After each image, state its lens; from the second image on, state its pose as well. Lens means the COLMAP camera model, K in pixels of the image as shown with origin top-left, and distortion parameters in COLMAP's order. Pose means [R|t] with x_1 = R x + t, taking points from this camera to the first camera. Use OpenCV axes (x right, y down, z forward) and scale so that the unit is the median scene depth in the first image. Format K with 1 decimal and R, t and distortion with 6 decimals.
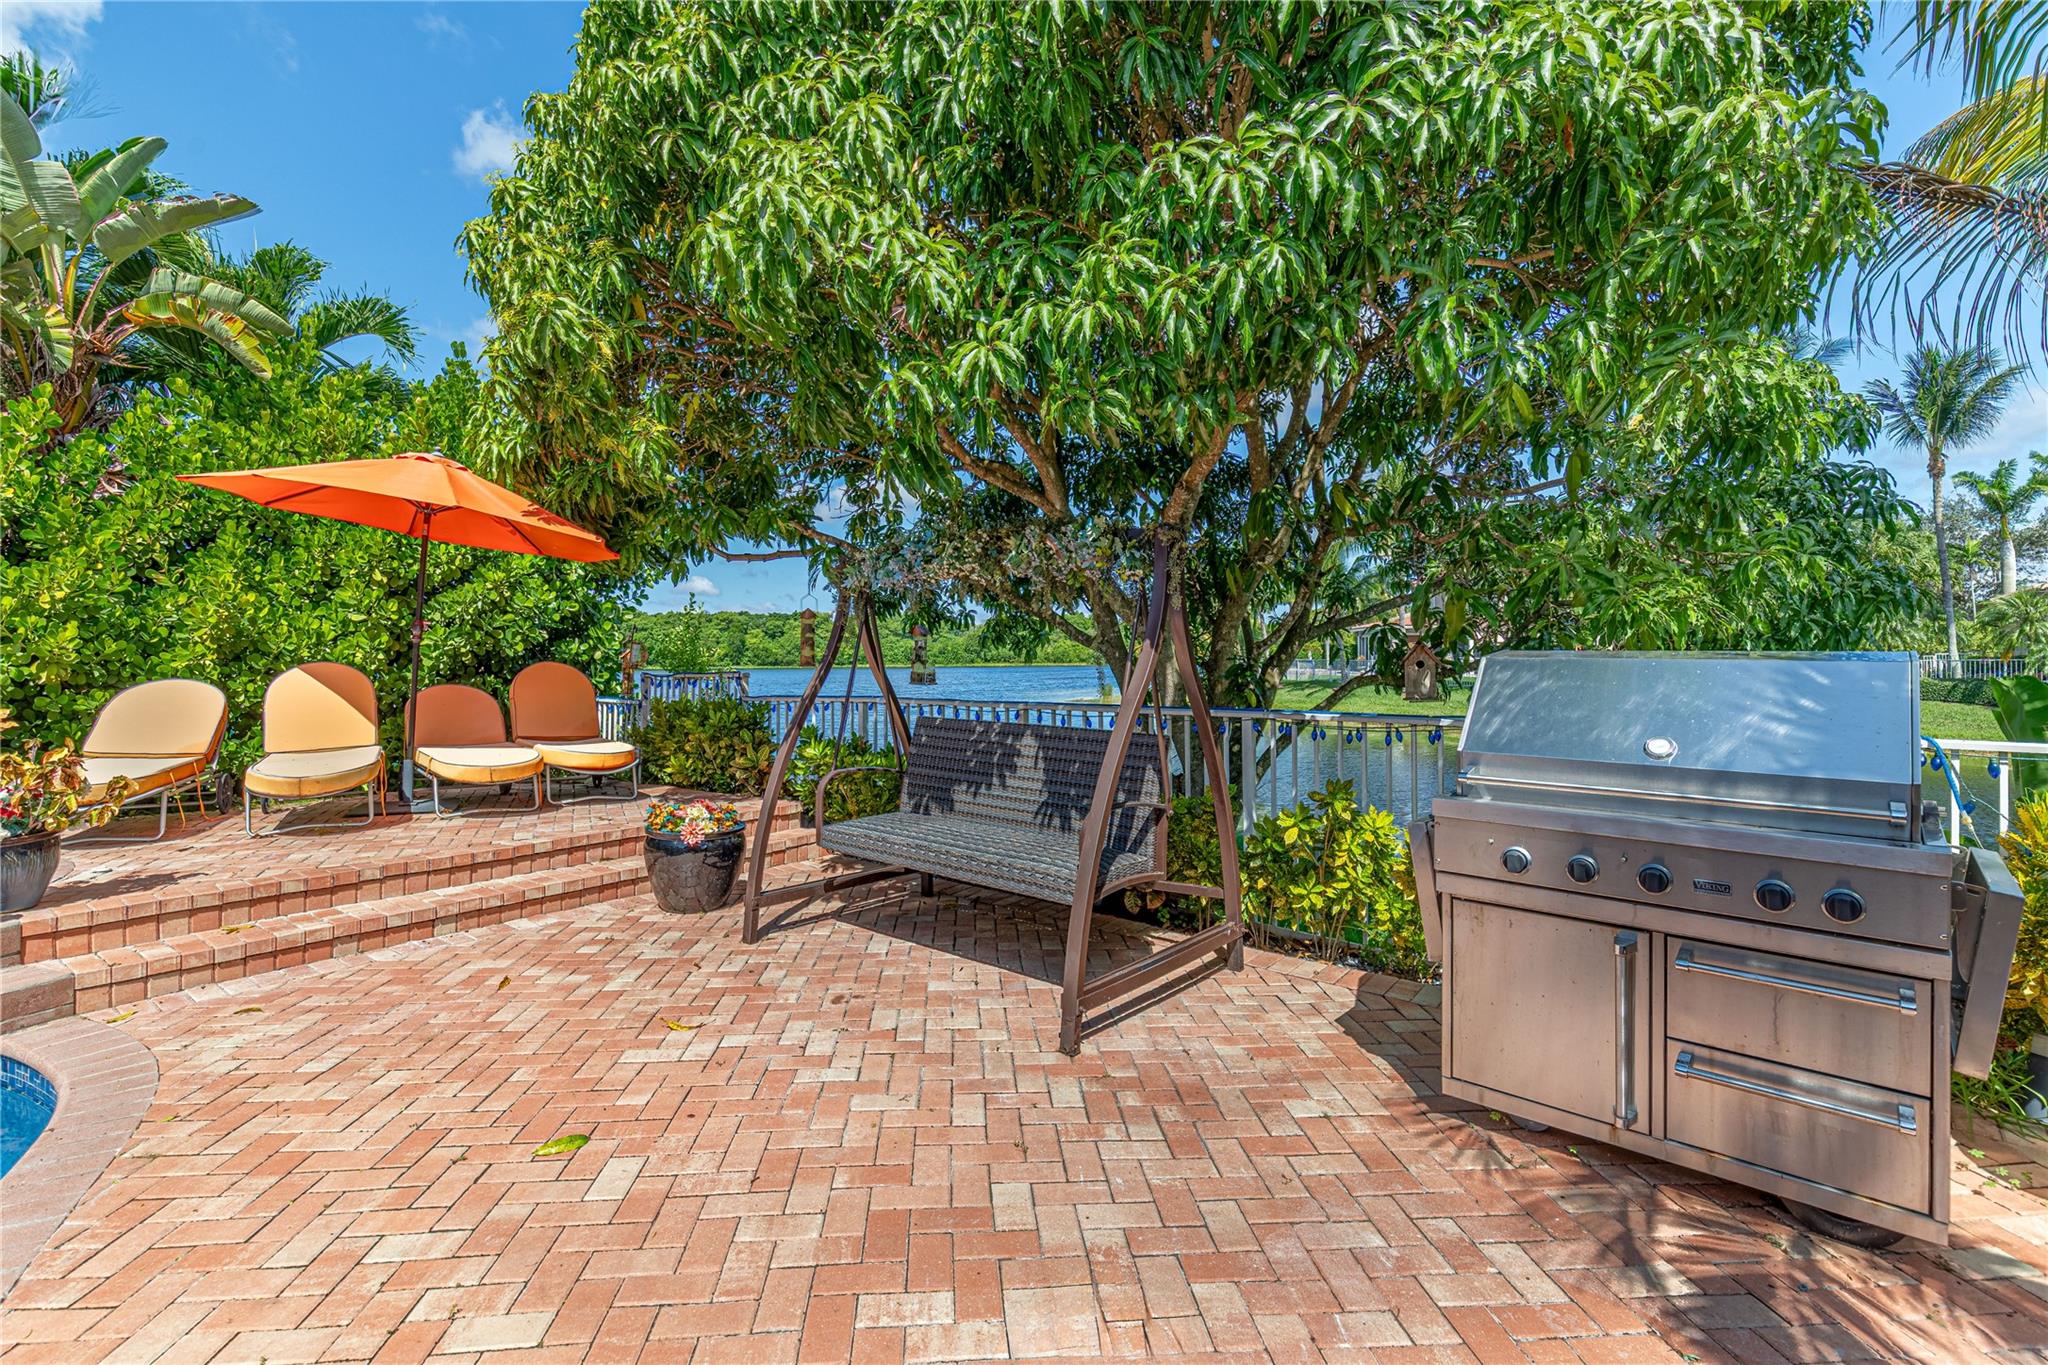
lens RADIAL K [[941.6, 0, 1023.9], [0, 941.6, 674.3], [0, 0, 1]] dist [-0.016802, -0.000119]
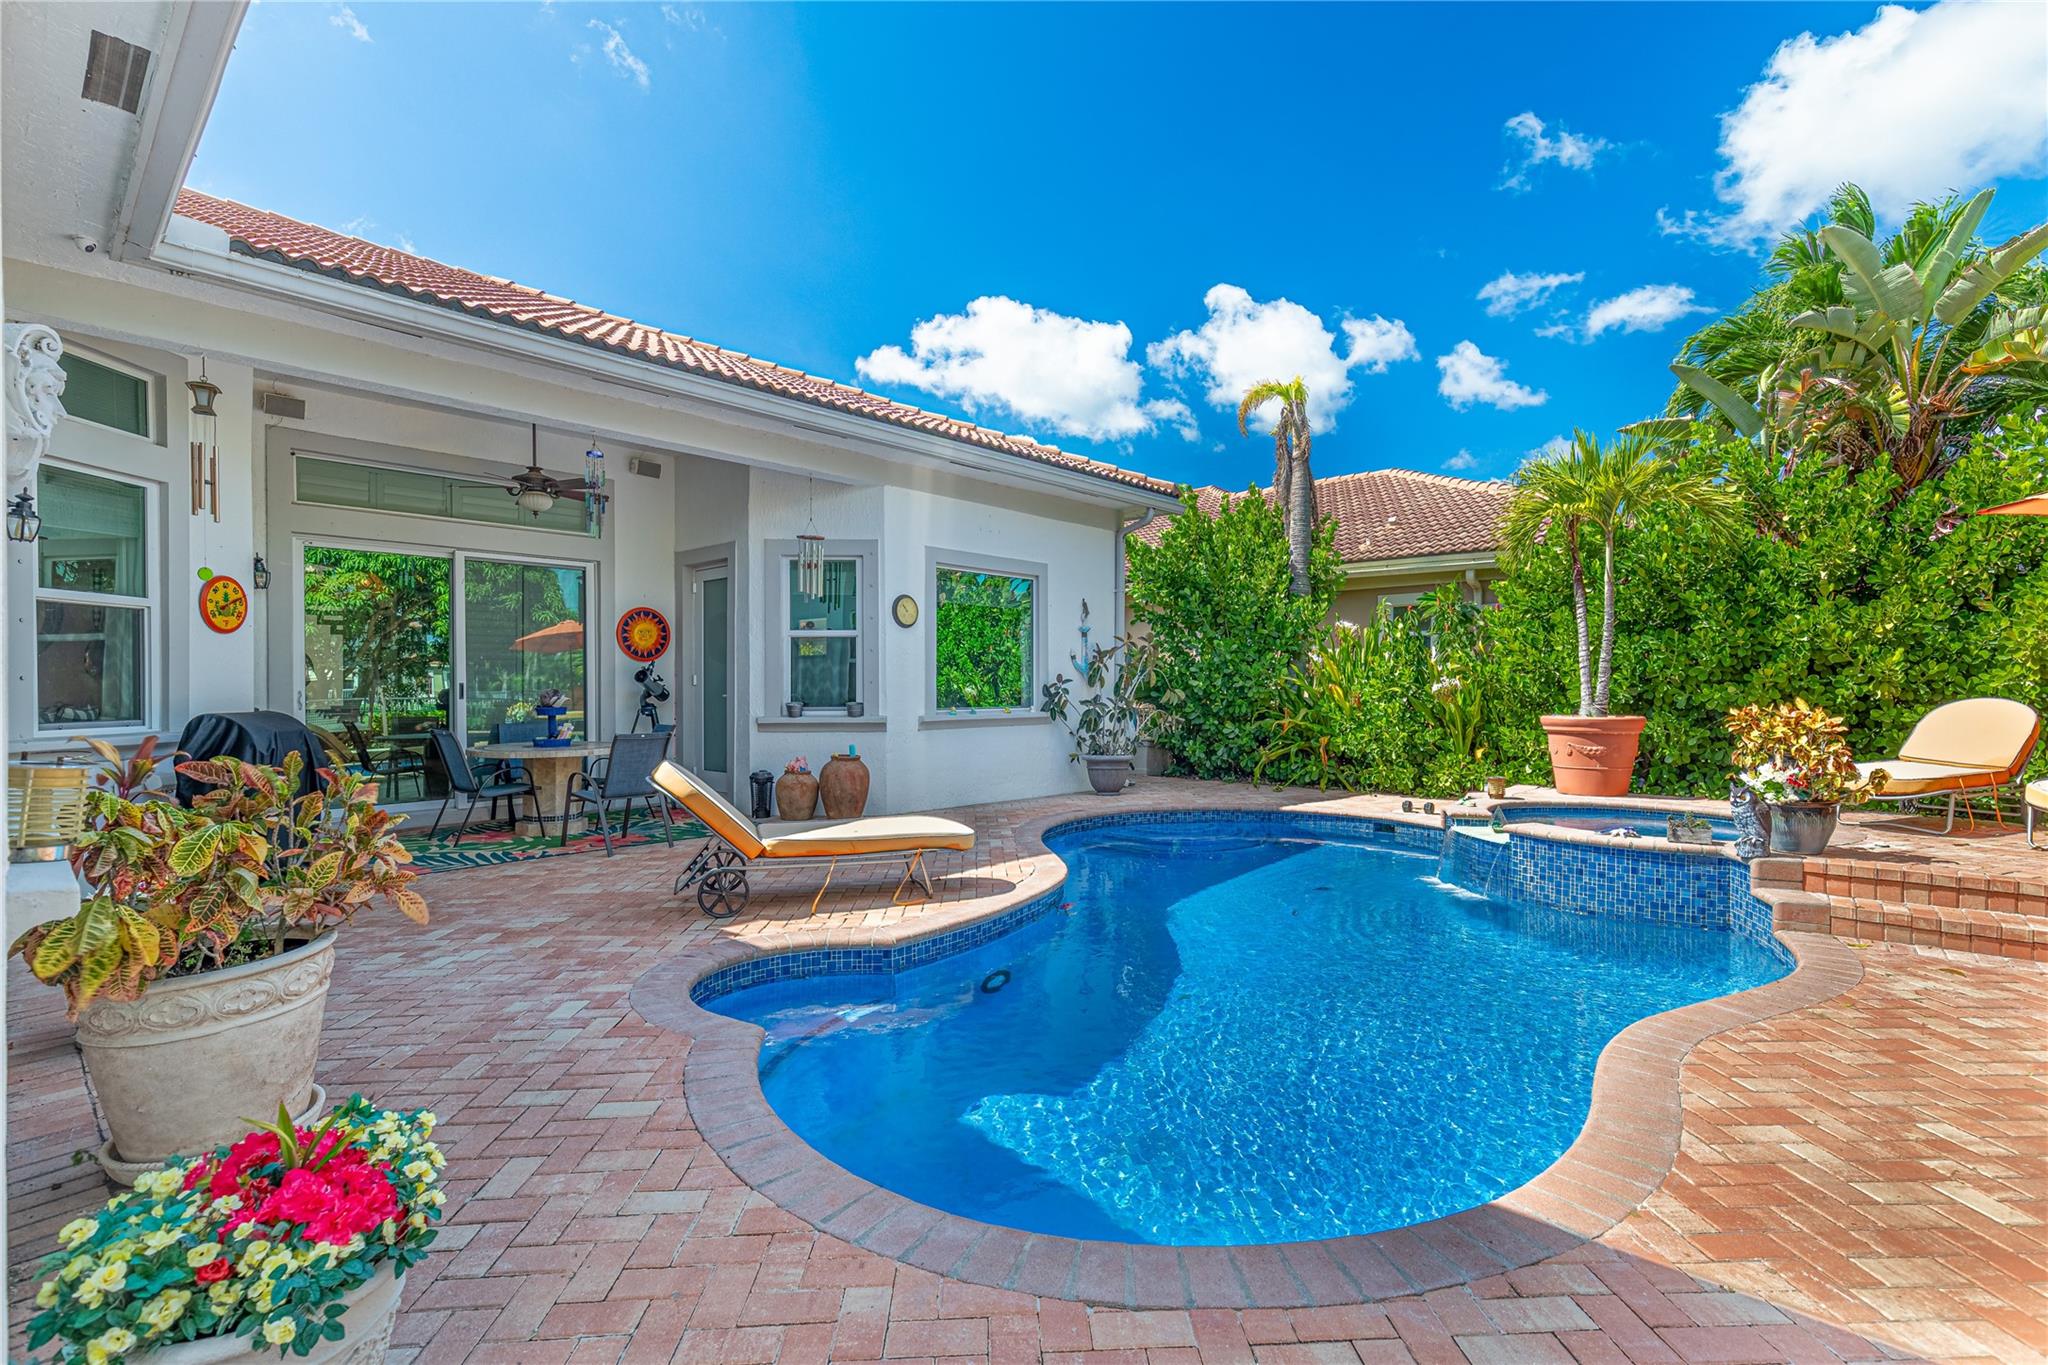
lens RADIAL K [[941.6, 0, 1023.9], [0, 941.6, 674.3], [0, 0, 1]] dist [-0.016802, -0.000119]
pose [[-0.049835, -0.003268, -0.998752, 0.216891], [-0.020853, 0.999780, -0.002231, 0.003716], [0.998540, 0.020716, -0.049892, -0.074715]]
